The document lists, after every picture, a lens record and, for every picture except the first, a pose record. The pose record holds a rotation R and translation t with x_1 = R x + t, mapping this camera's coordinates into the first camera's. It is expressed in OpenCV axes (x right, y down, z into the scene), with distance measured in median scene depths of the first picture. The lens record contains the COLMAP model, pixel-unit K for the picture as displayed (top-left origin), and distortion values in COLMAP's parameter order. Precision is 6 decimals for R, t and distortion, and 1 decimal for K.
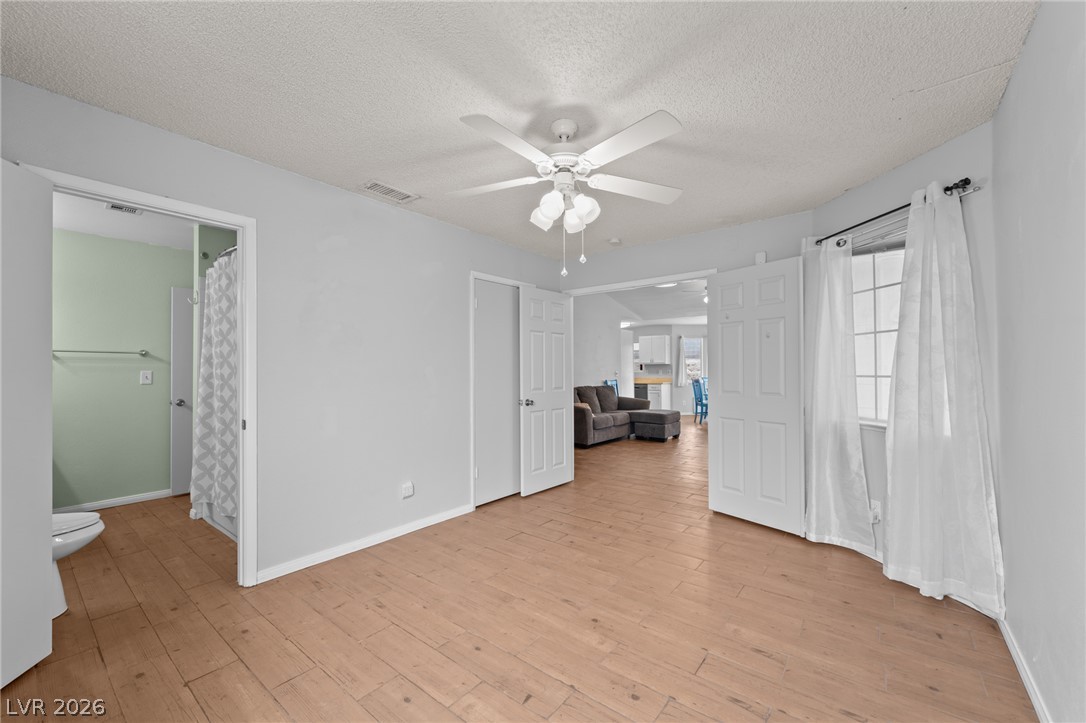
lens RADIAL K [[436.7, 0, 539.6], [0, 436.7, 358.9], [0, 0, 1]] dist [-0.000034, -0.000453]
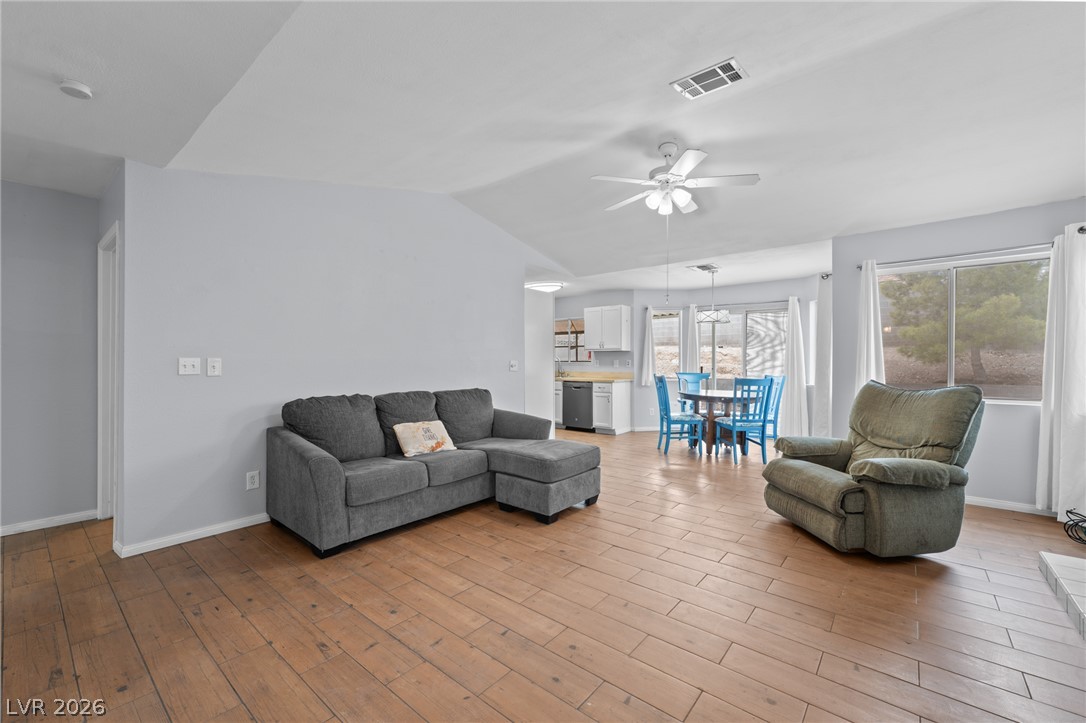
lens RADIAL K [[440.6, 0, 540.4], [0, 440.6, 364.2], [0, 0, 1]] dist [0.000446, -0.000125]
pose [[0.999859, 0.006119, -0.015606, 0.192501], [-0.005568, 0.999368, 0.035101, 0.010405], [0.015811, -0.035009, 0.999262, 0.382953]]
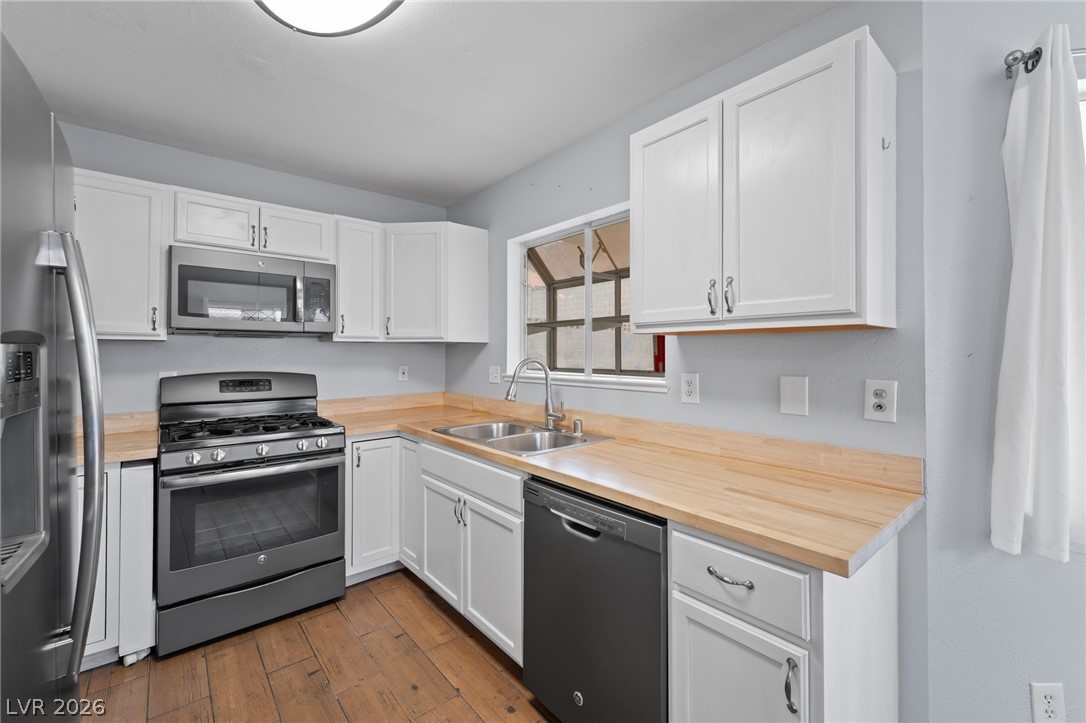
lens RADIAL K [[450.1, 0, 537.4], [0, 450.1, 350.6], [0, 0, 1]] dist [-0.000998, -0.000187]
pose [[0.980795, 0.004794, -0.194984, 0.252114], [-0.000139, 0.999715, 0.023879, 0.016017], [0.195043, -0.023394, 0.980516, 0.945962]]
